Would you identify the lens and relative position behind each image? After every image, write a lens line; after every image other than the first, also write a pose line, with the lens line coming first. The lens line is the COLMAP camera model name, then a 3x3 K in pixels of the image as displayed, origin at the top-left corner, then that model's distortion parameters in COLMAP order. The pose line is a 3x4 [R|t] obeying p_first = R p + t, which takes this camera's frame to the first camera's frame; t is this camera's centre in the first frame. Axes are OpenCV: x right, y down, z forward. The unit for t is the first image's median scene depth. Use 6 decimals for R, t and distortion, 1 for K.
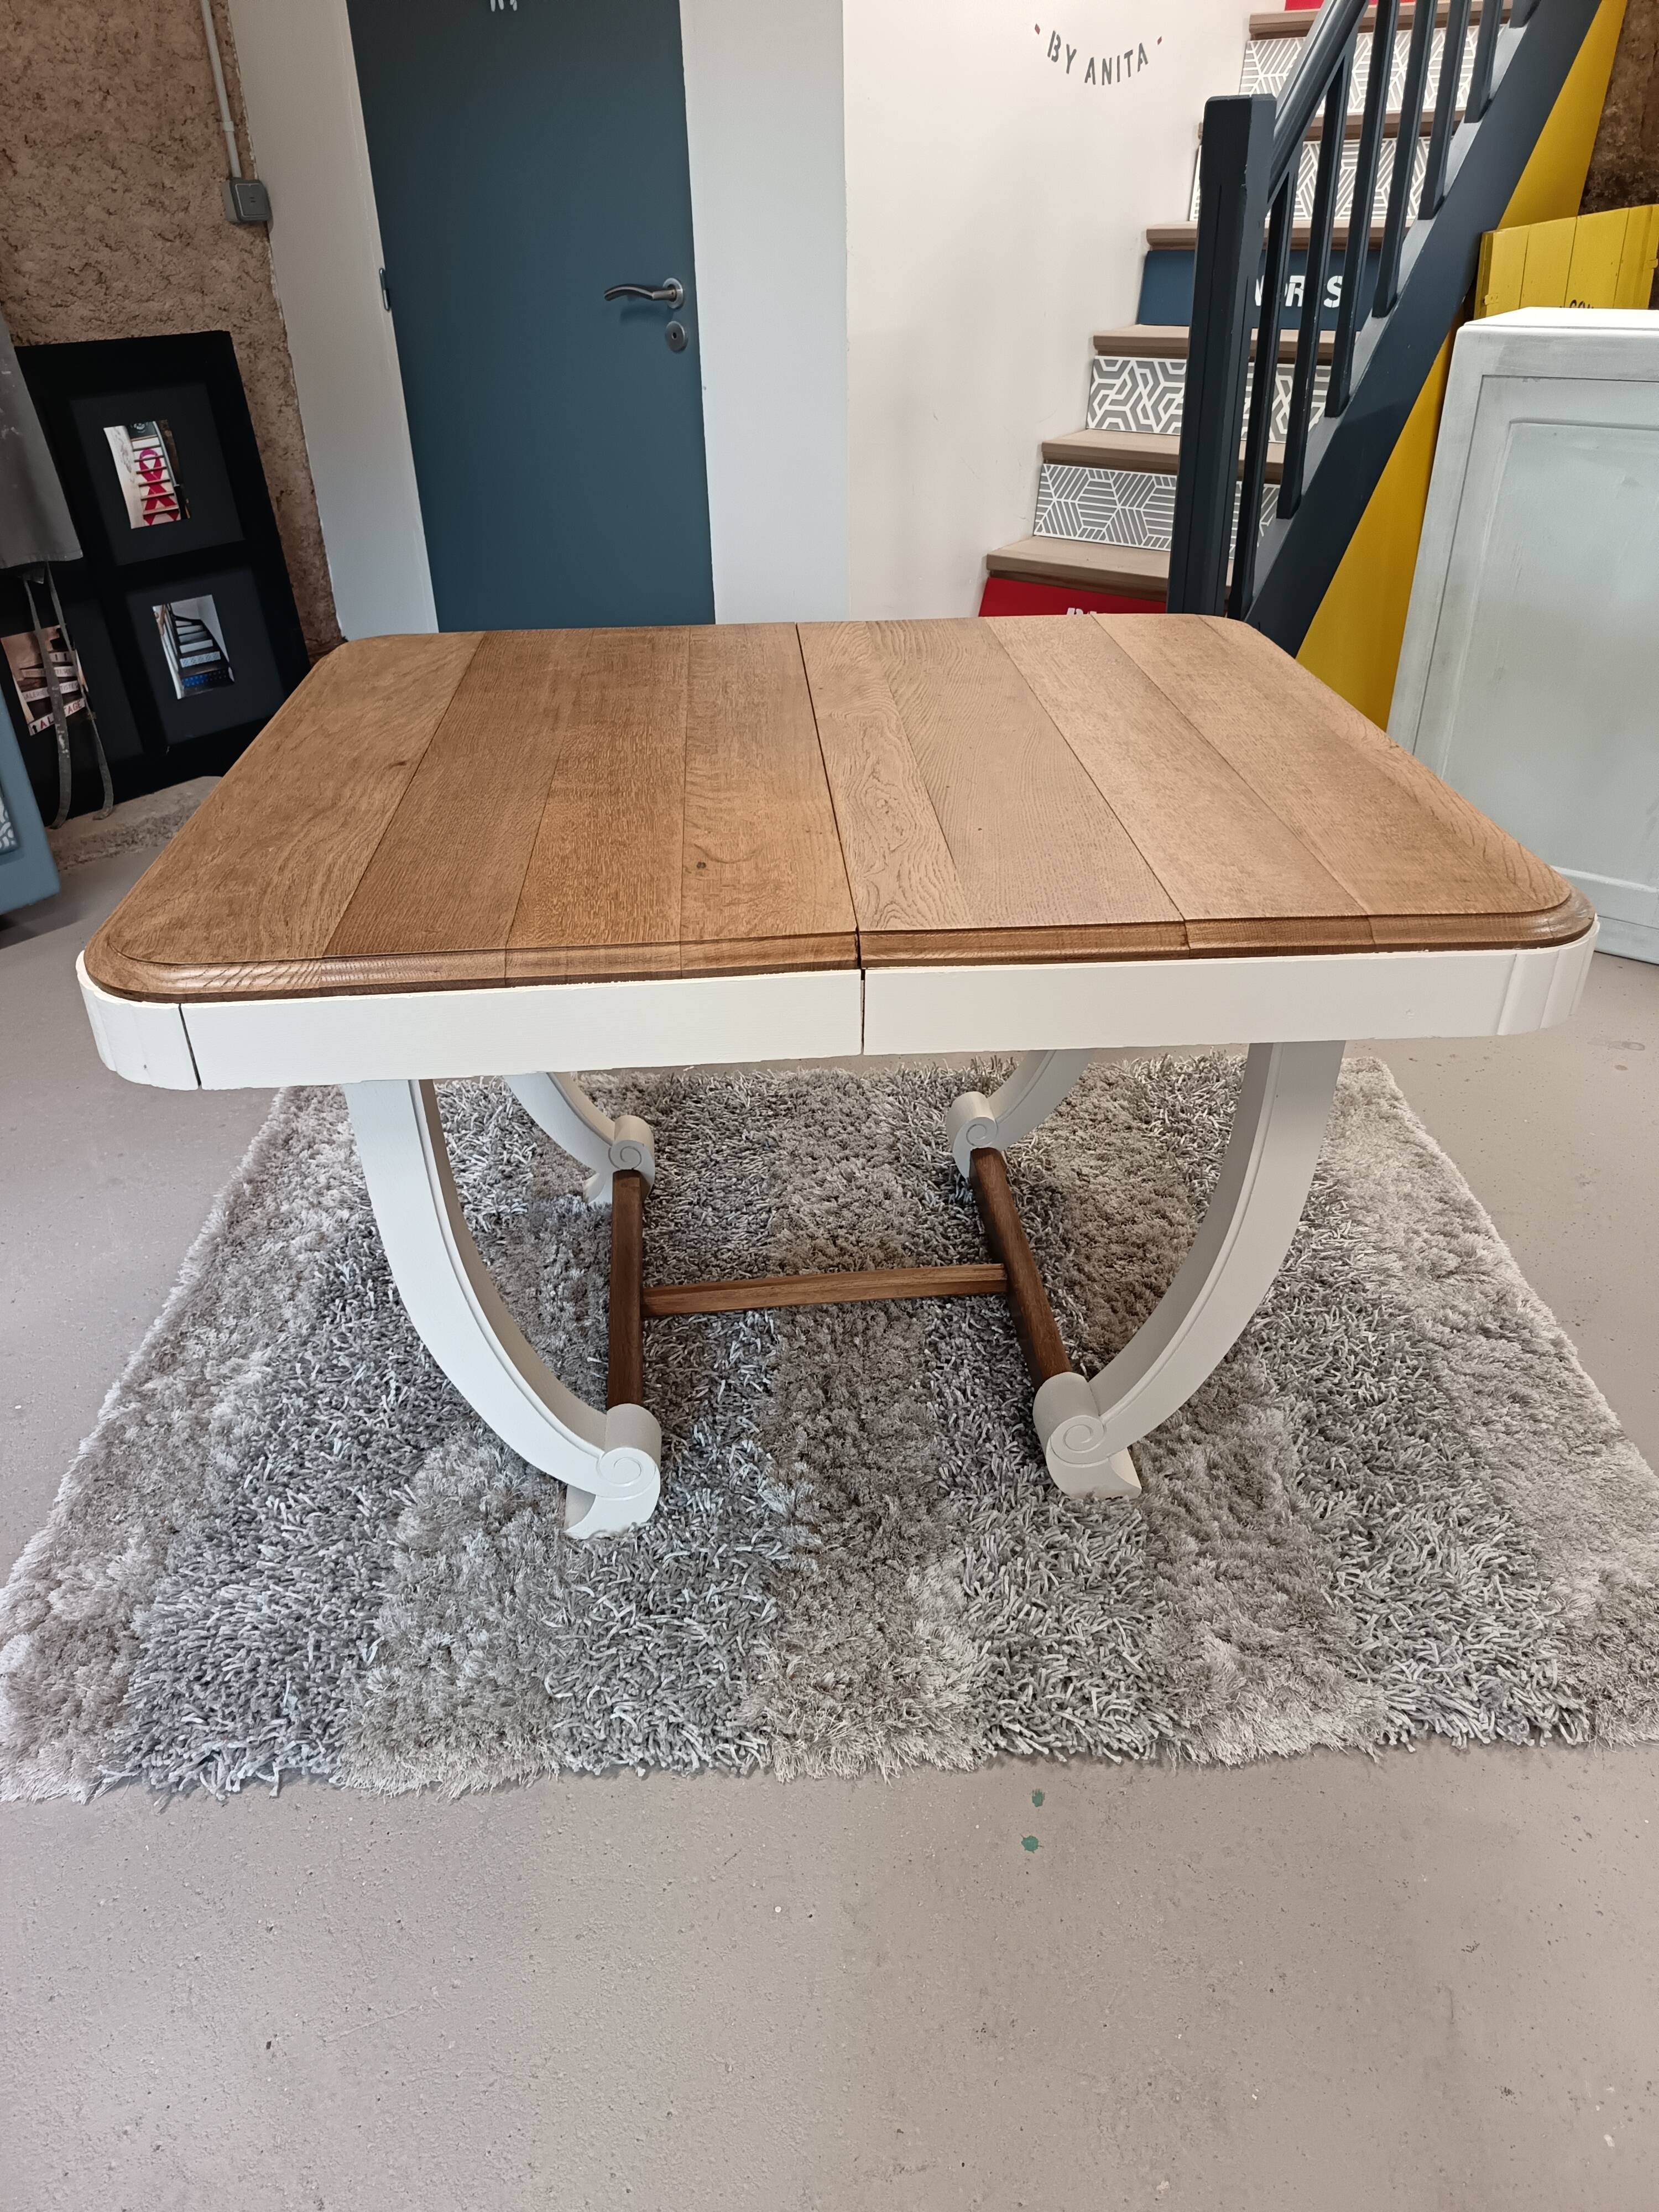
lens RADIAL K [[1523.9, 0, 829.5], [0, 1523.9, 1106.0], [0, 0, 1]] dist [0.111595, -0.202544]
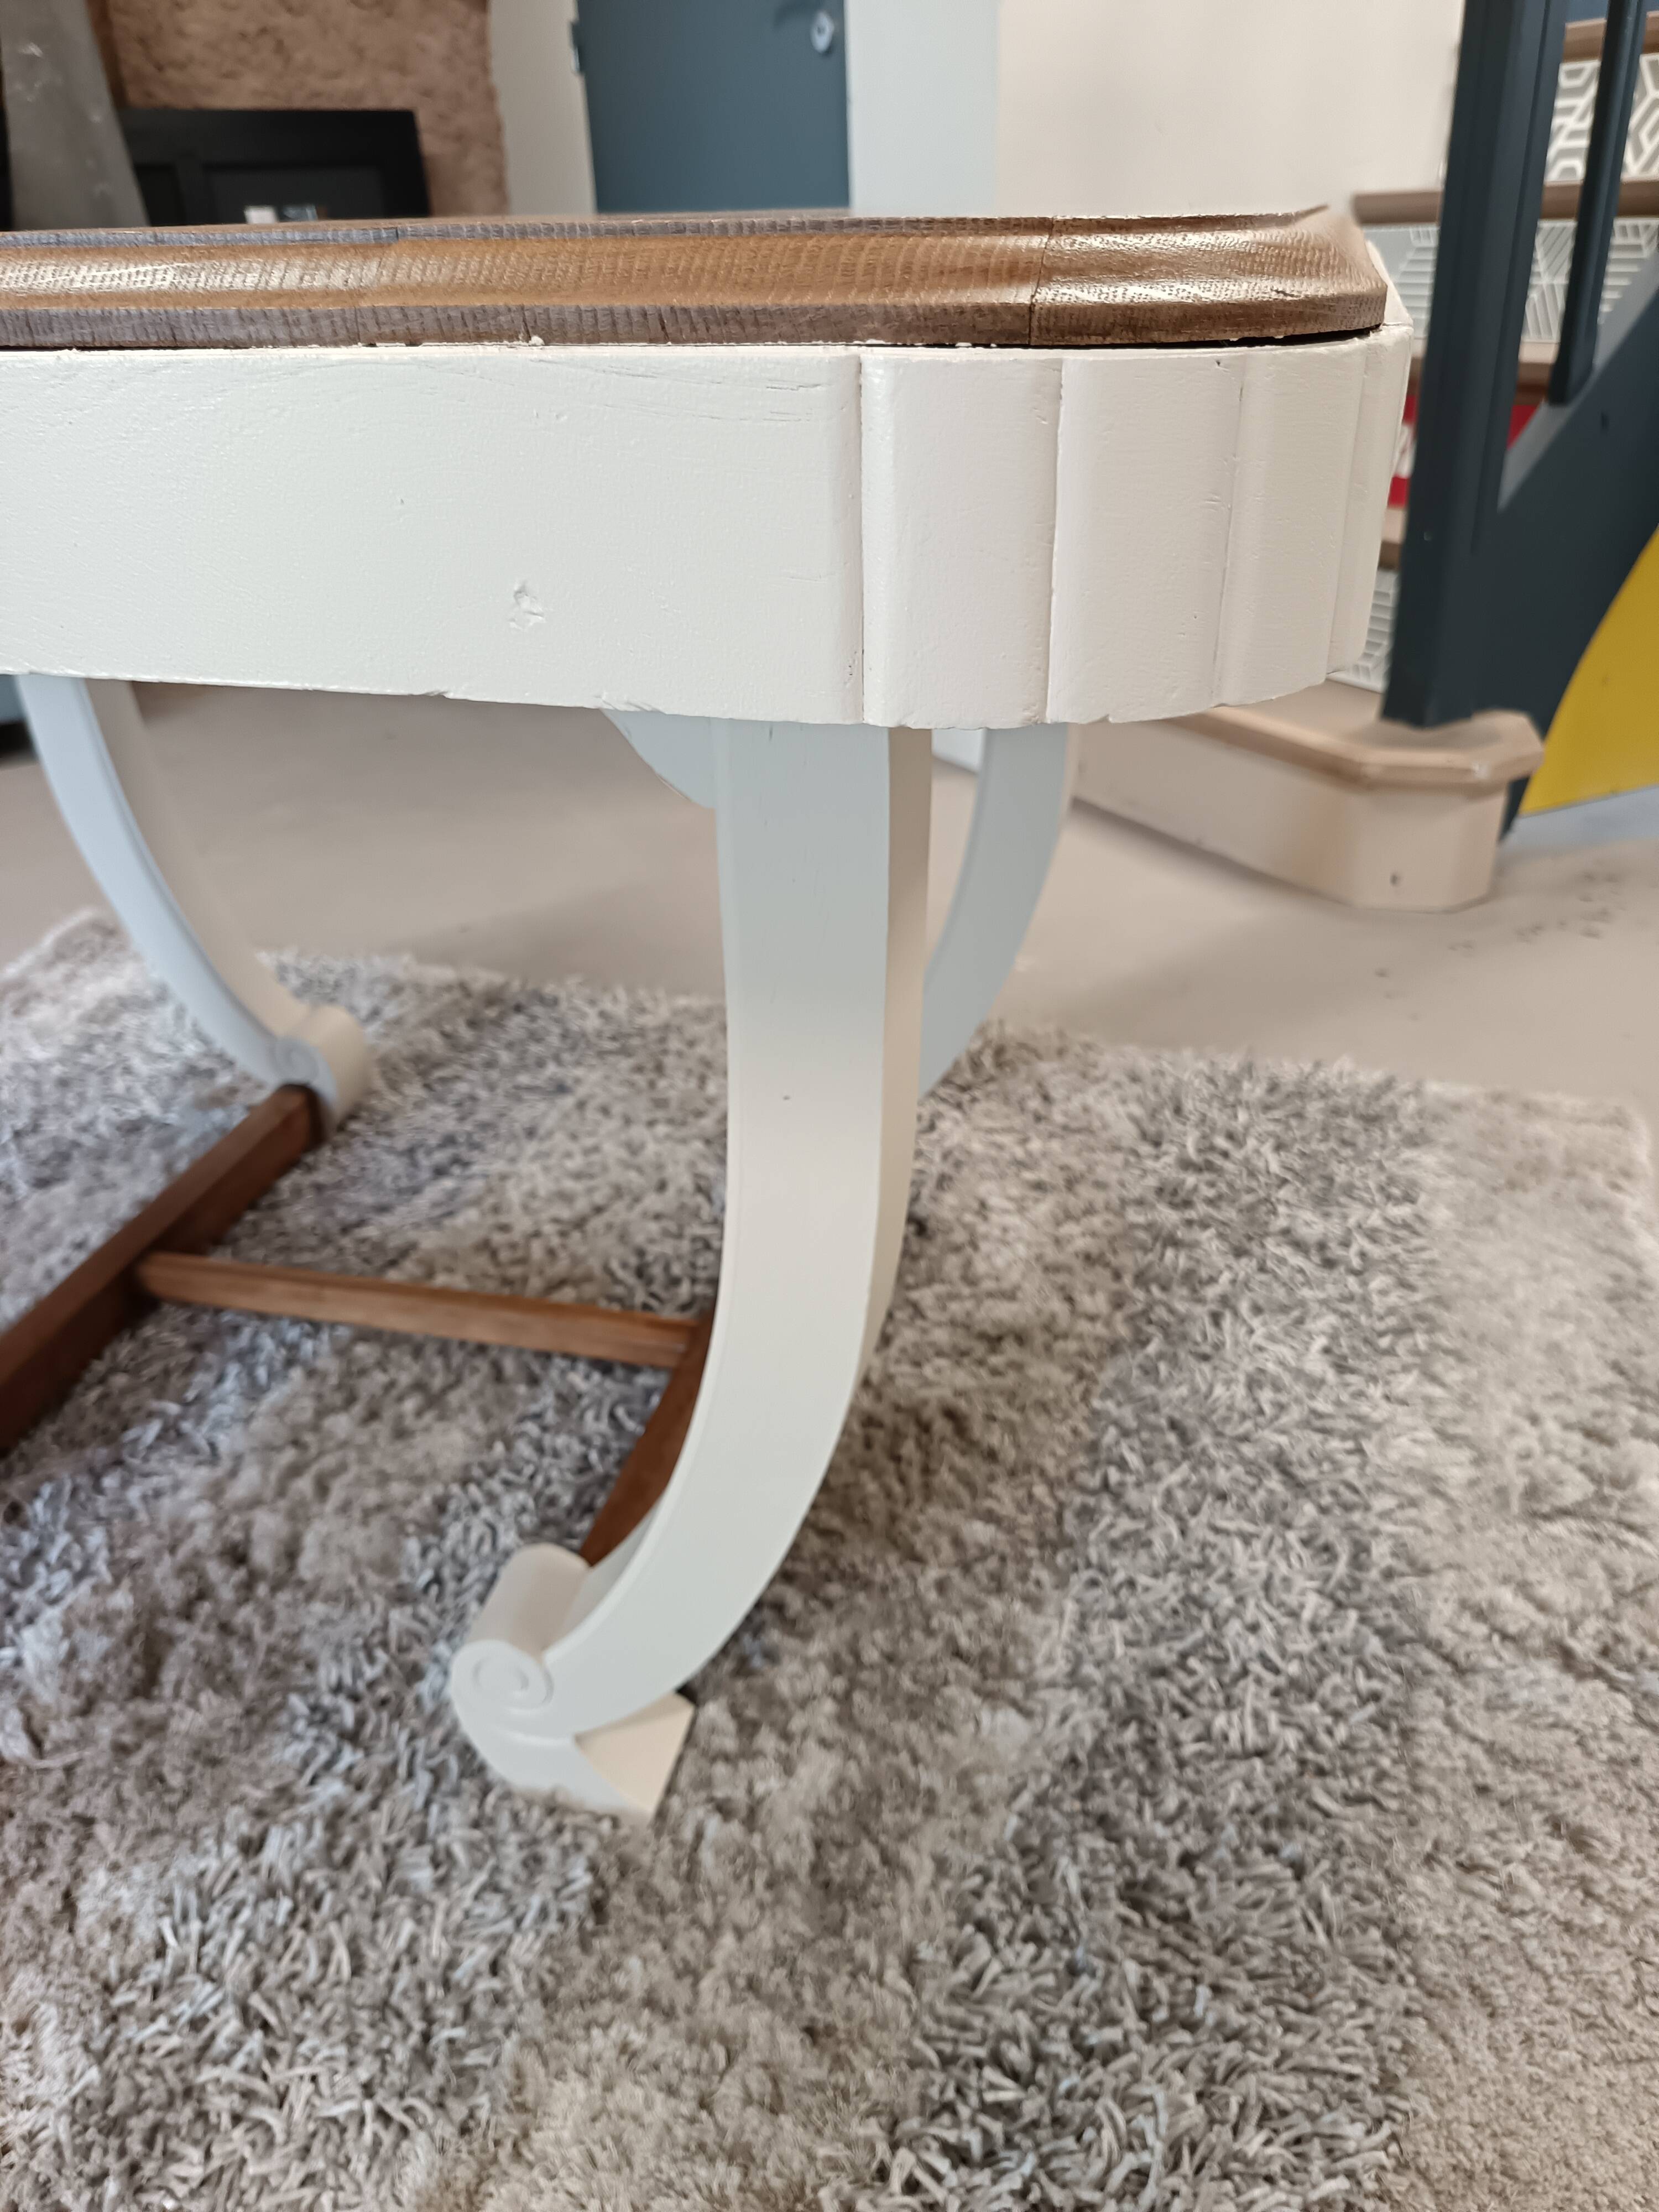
lens RADIAL K [[1556.6, 0, 829.5], [0, 1556.6, 1106.0], [0, 0, 1]] dist [0.079575, -0.142880]
pose [[0.942514, 0.148879, -0.299170, 0.371882], [-0.153054, 0.988171, 0.009569, 0.012993], [0.297056, 0.036771, 0.954152, 0.531200]]
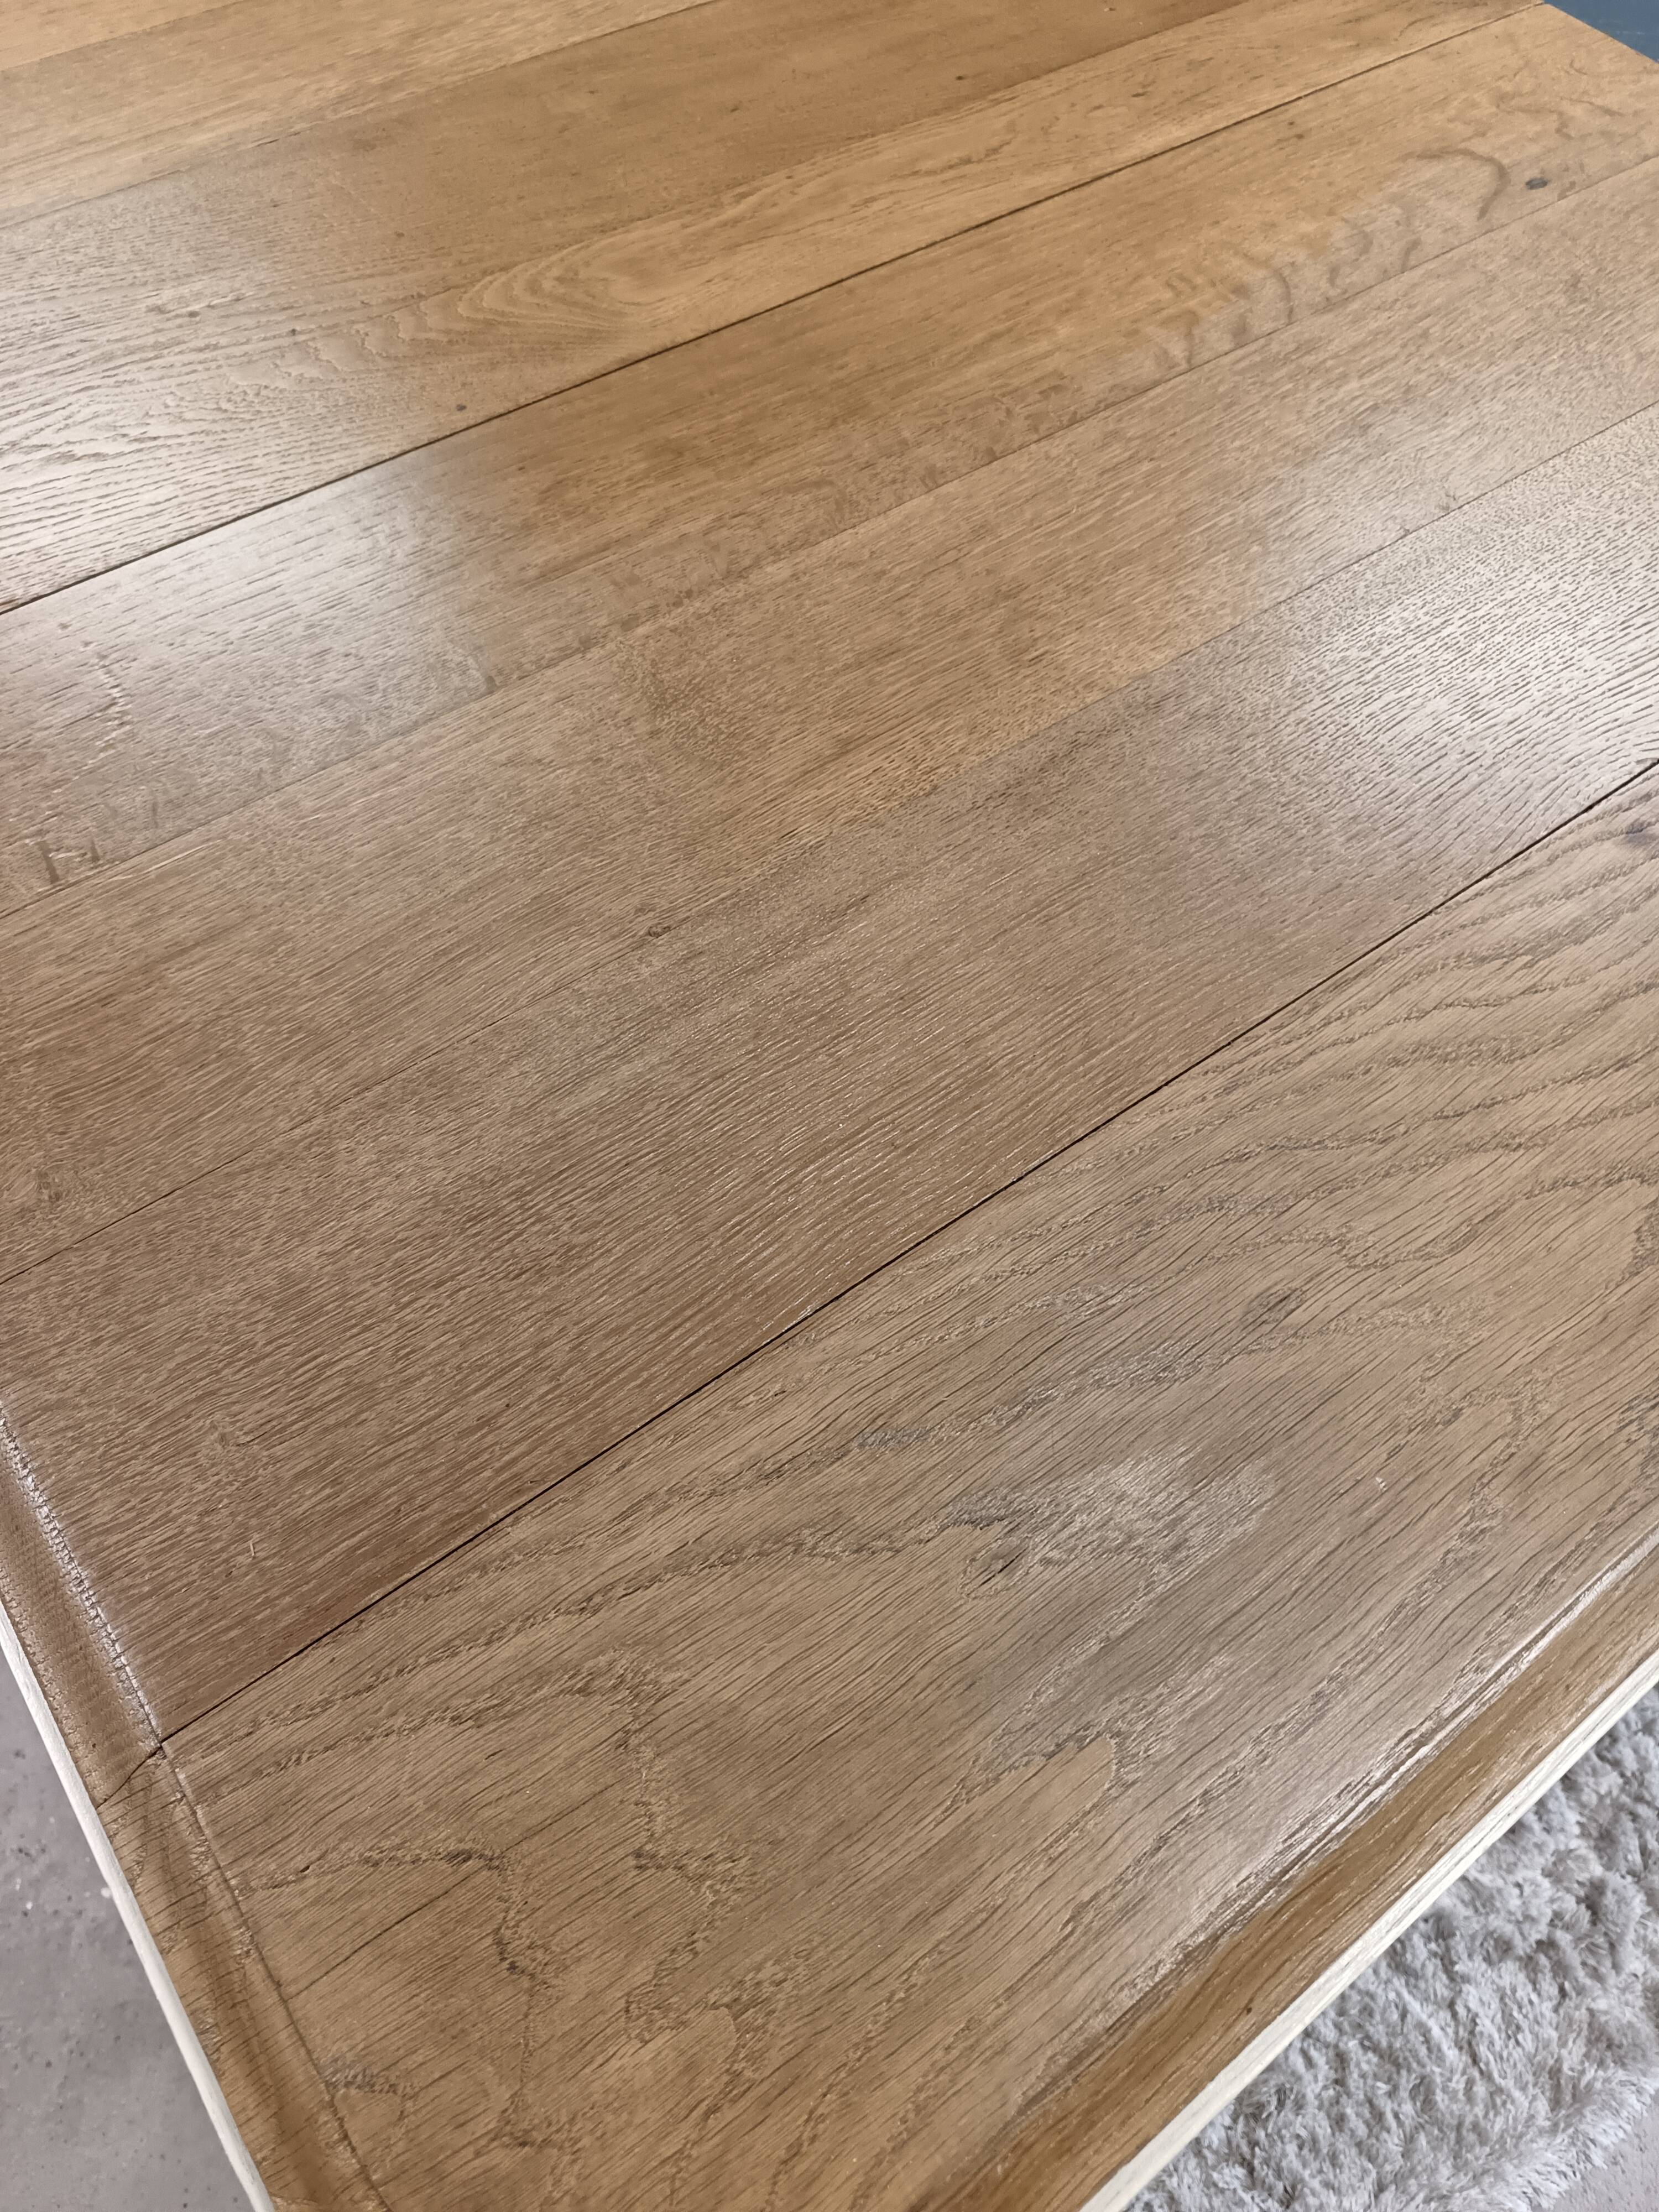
lens RADIAL K [[1579.9, 0, 828.3], [0, 1579.9, 1100.6], [0, 0, 1]] dist [-0.001815, -0.004174]
pose [[-0.535838, -0.716560, 0.446563, -0.345415], [0.414507, 0.237521, 0.878503, -0.538649], [-0.735569, 0.655839, 0.169747, 1.004251]]
